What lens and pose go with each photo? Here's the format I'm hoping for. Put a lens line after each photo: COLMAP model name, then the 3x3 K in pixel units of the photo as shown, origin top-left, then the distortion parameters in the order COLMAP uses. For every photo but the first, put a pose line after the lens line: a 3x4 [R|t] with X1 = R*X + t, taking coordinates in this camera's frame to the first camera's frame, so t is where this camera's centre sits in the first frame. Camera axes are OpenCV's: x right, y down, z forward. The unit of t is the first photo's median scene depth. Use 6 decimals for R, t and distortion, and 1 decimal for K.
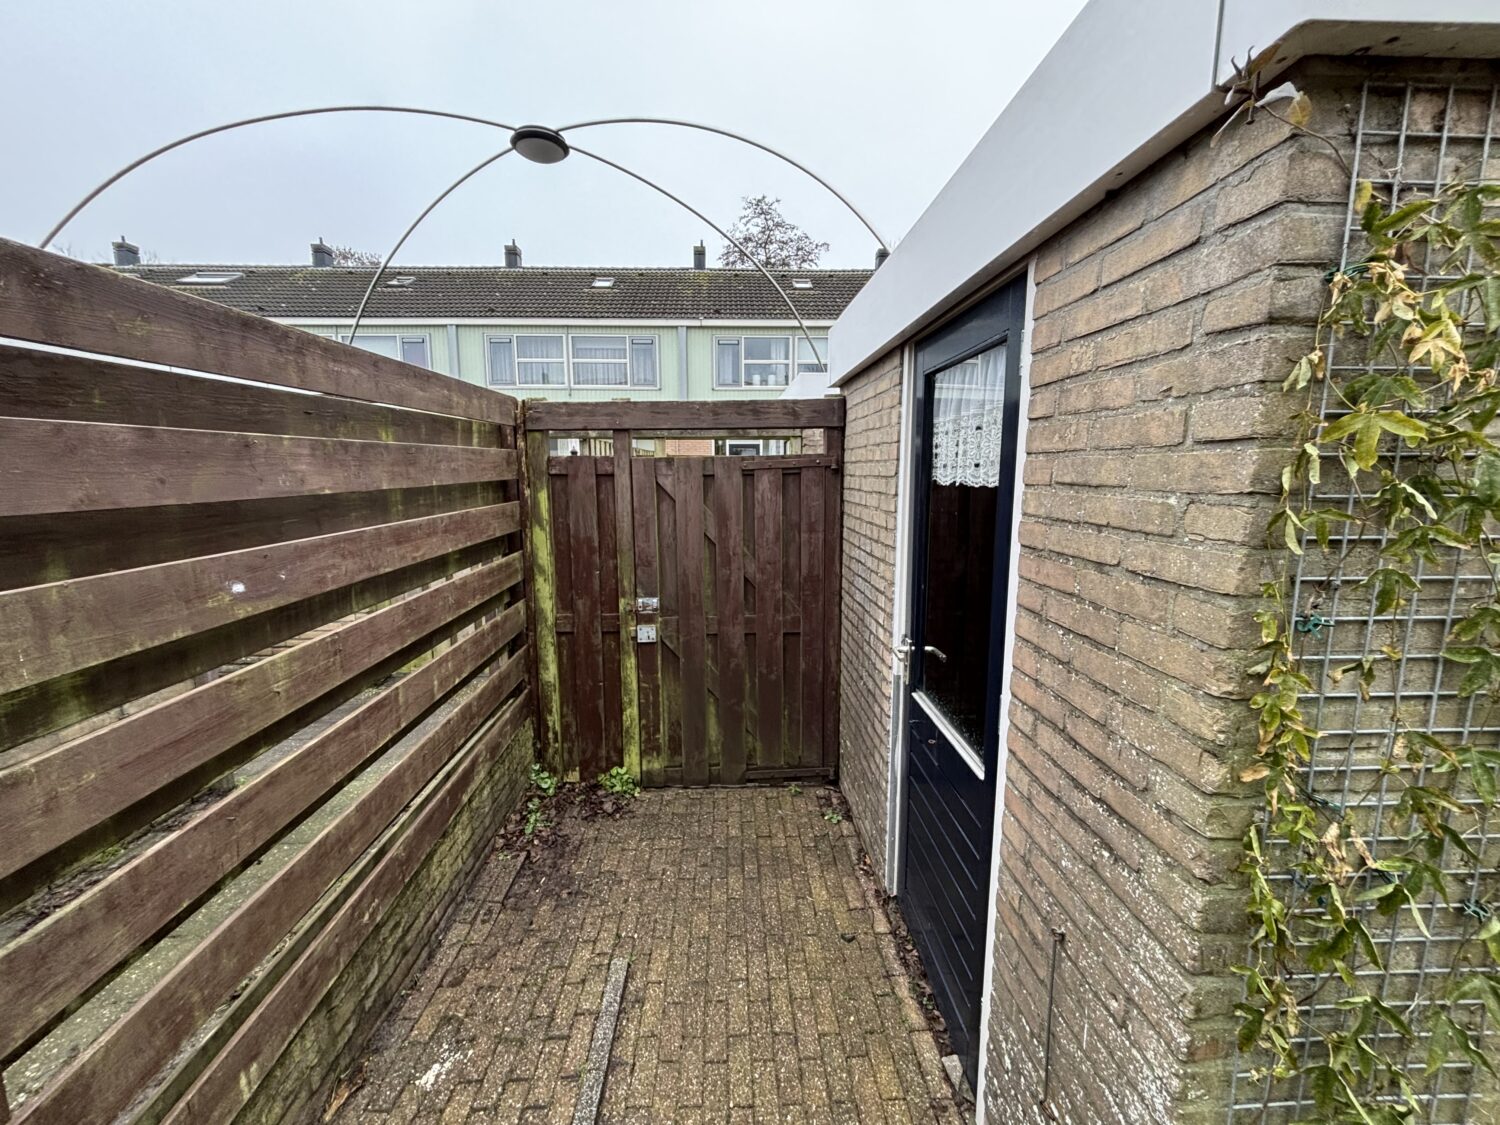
lens RADIAL K [[611.9, 0, 747.5], [0, 611.9, 556.8], [0, 0, 1]] dist [0.001244, -0.000060]
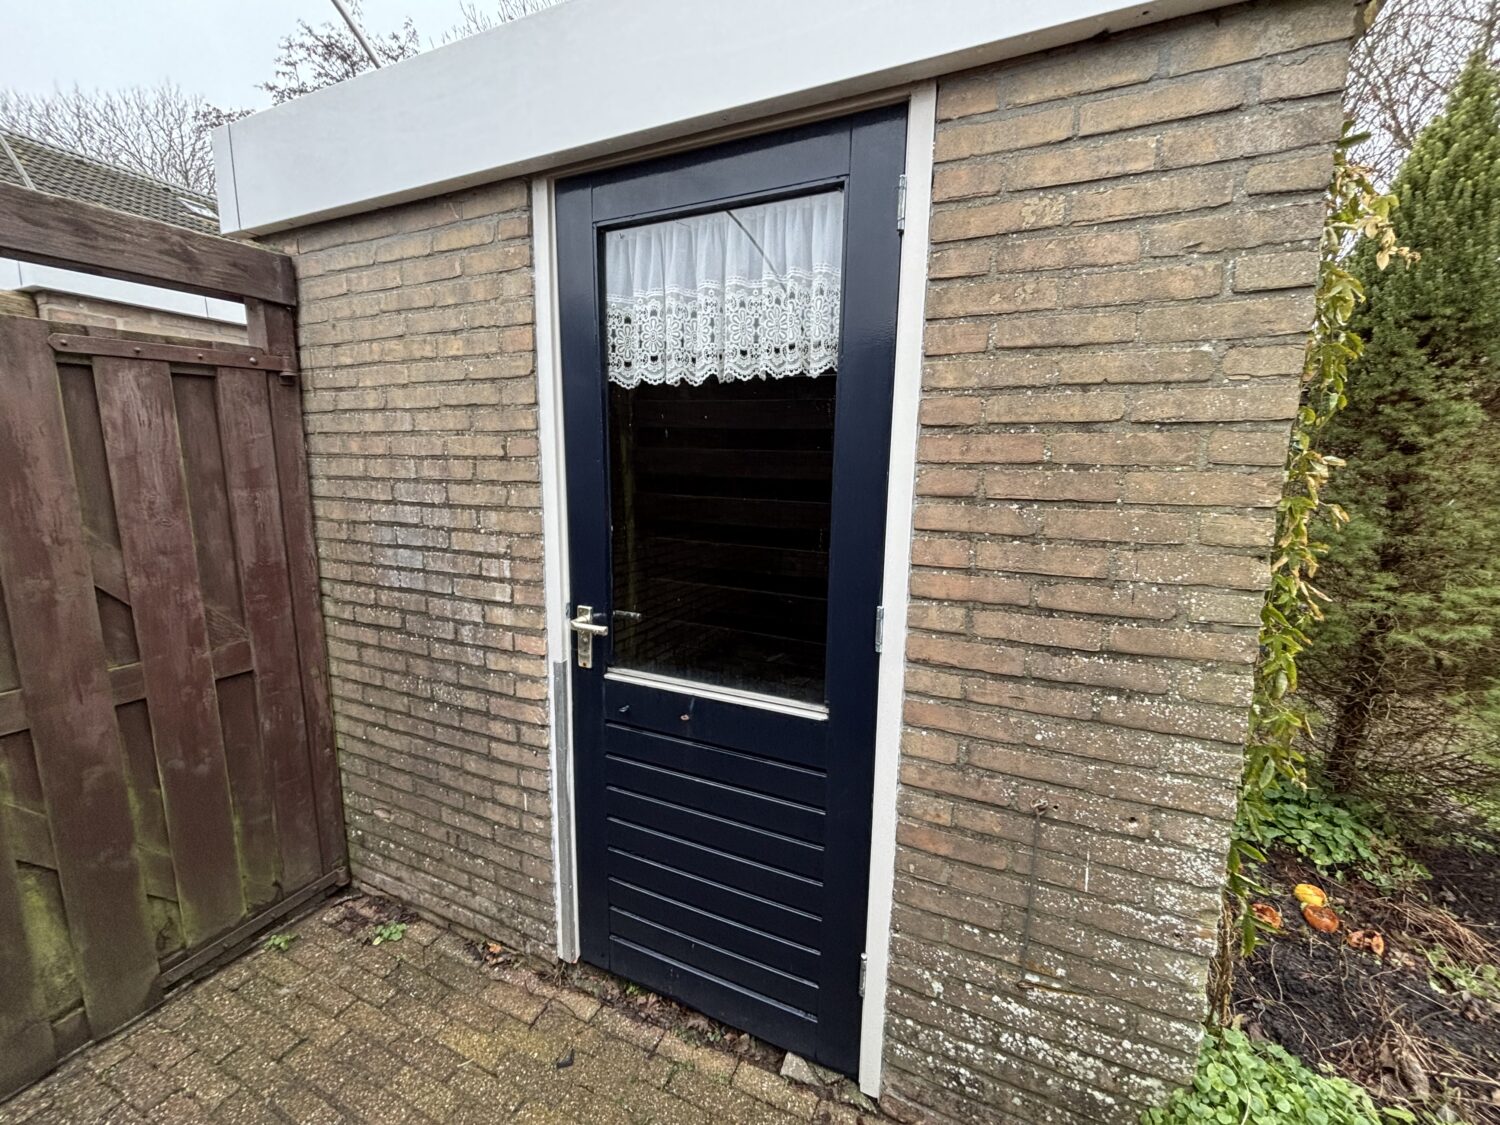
lens RADIAL K [[611.9, 0, 747.5], [0, 611.9, 556.8], [0, 0, 1]] dist [0.001244, -0.000060]
pose [[0.449575, -0.126495, 0.884240, -0.489332], [0.112618, 0.990050, 0.084374, 0.066038], [-0.886115, 0.061649, 0.459348, 0.851770]]
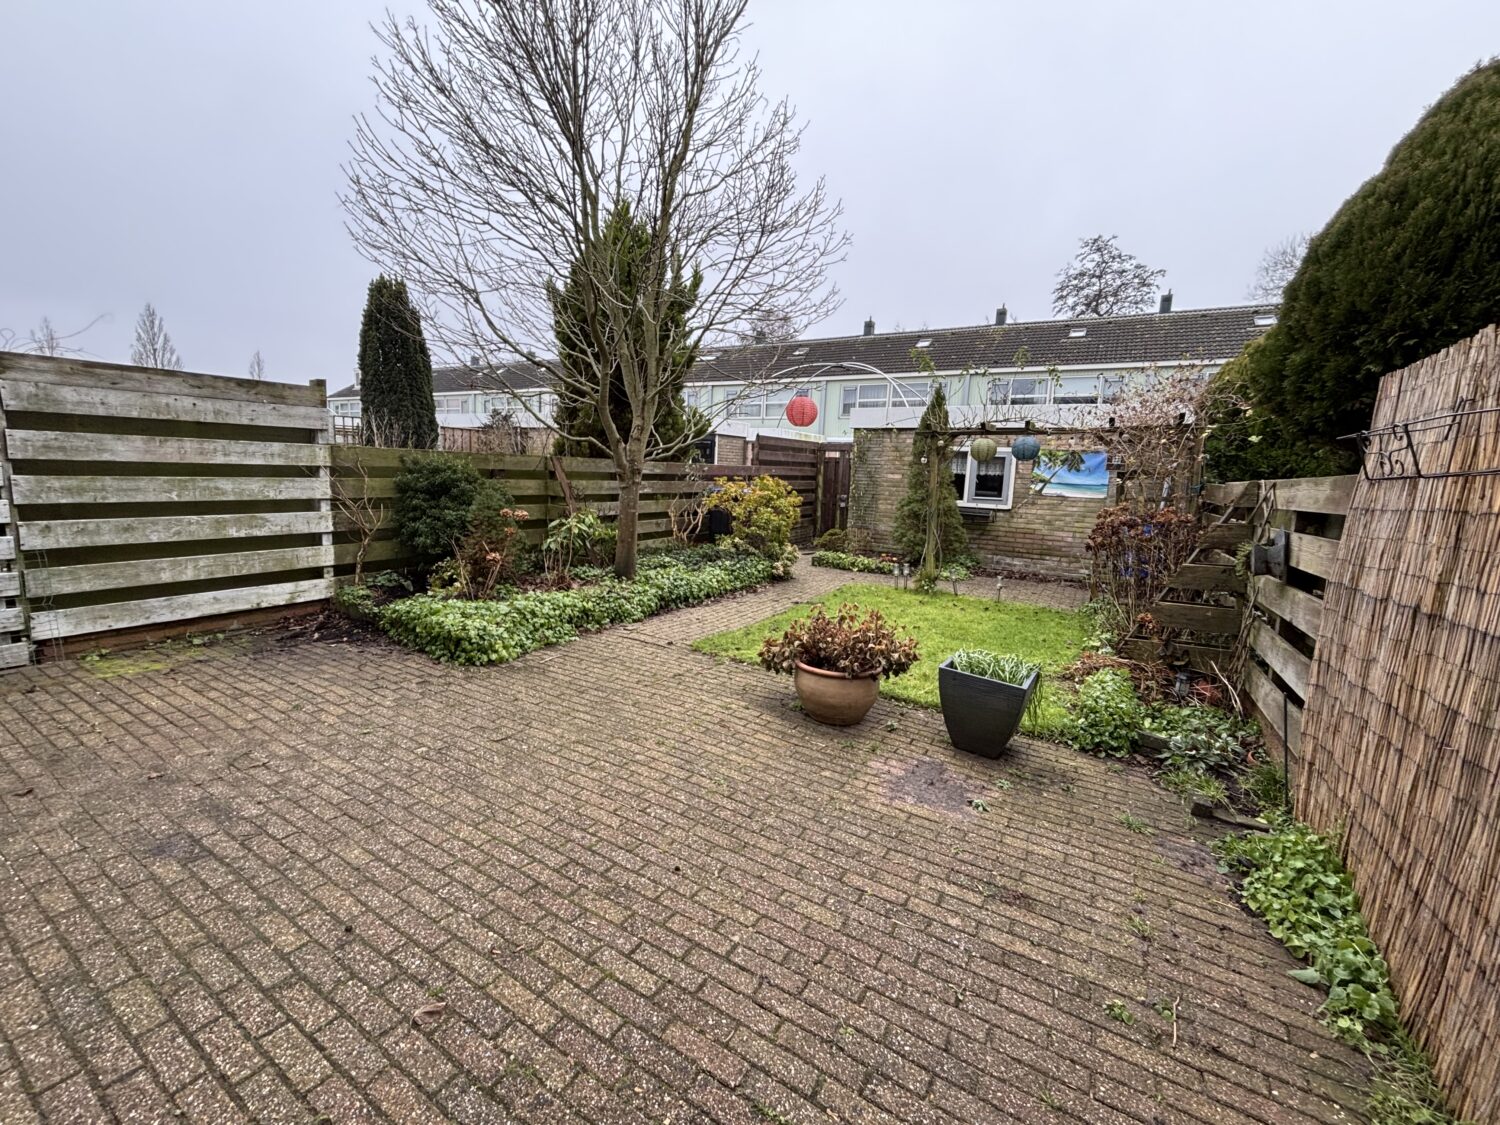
lens RADIAL K [[611.9, 0, 747.5], [0, 611.9, 556.8], [0, 0, 1]] dist [0.001244, -0.000060]
pose [[0.841159, 0.114257, -0.528580, 3.392213], [-0.121151, 0.992396, 0.021719, 1.084187], [0.527042, 0.045769, 0.848606, -6.150003]]
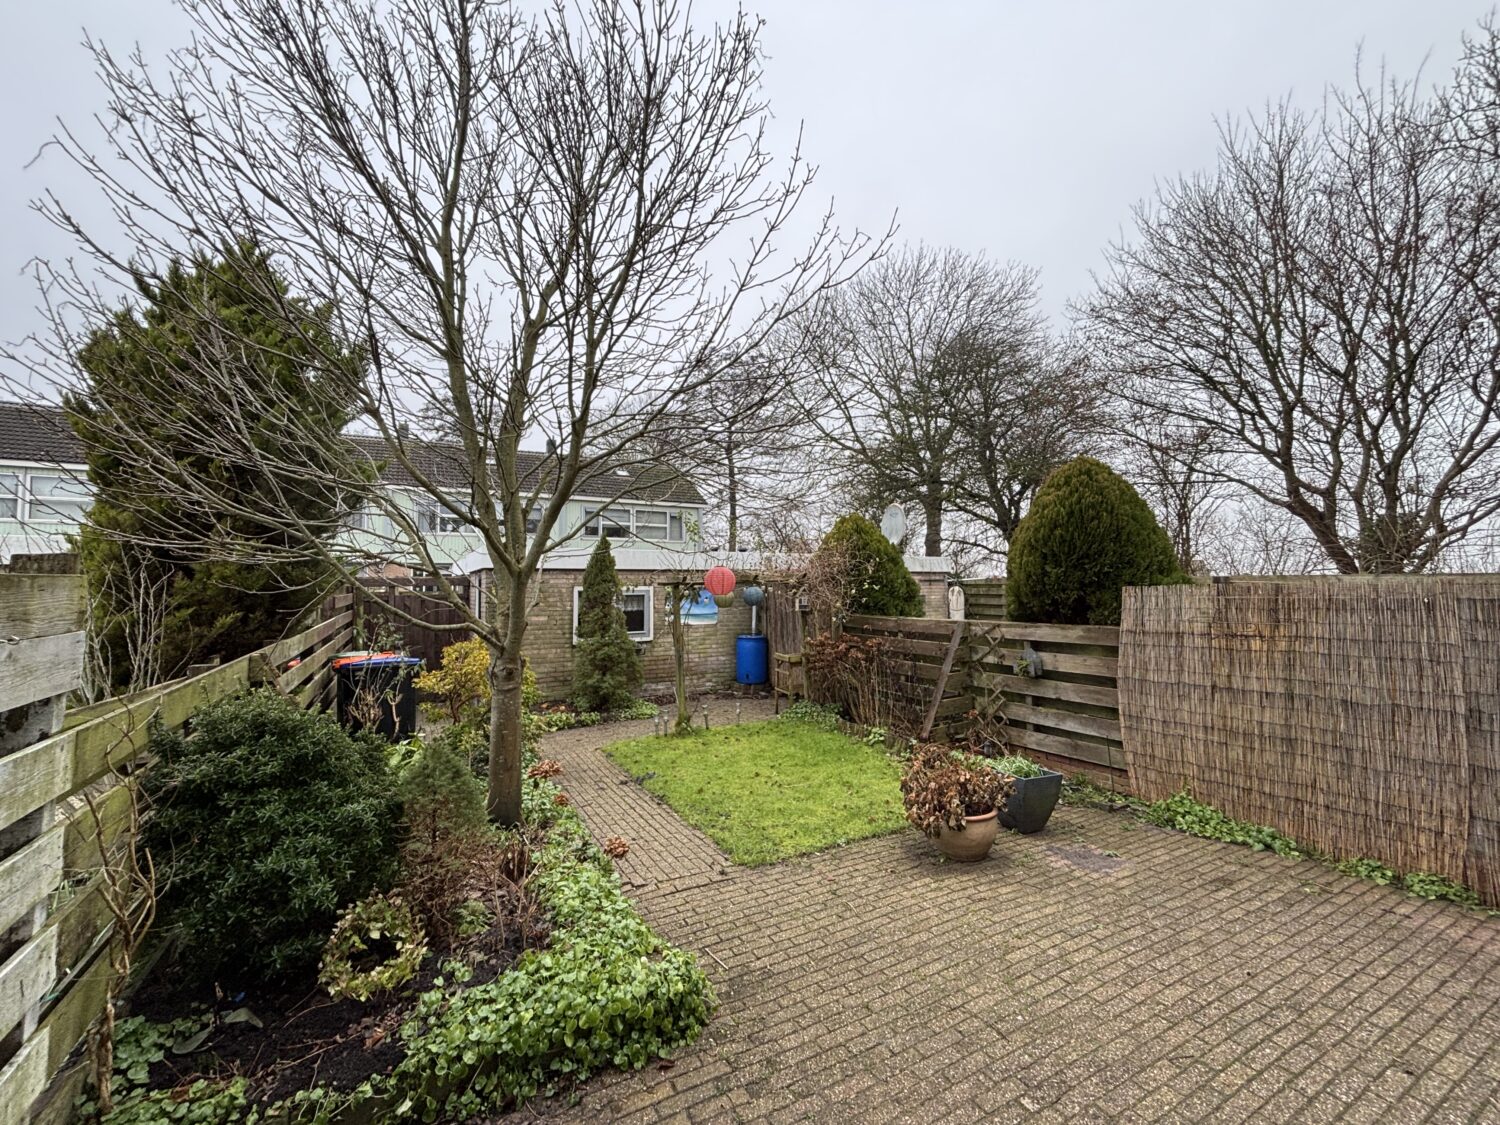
lens RADIAL K [[611.9, 0, 747.5], [0, 611.9, 556.8], [0, 0, 1]] dist [0.001244, -0.000060]
pose [[0.895322, 0.021696, 0.444892, 0.048967], [0.064692, 0.981888, -0.178073, 0.782440], [-0.440698, 0.188214, 0.877702, -6.247254]]
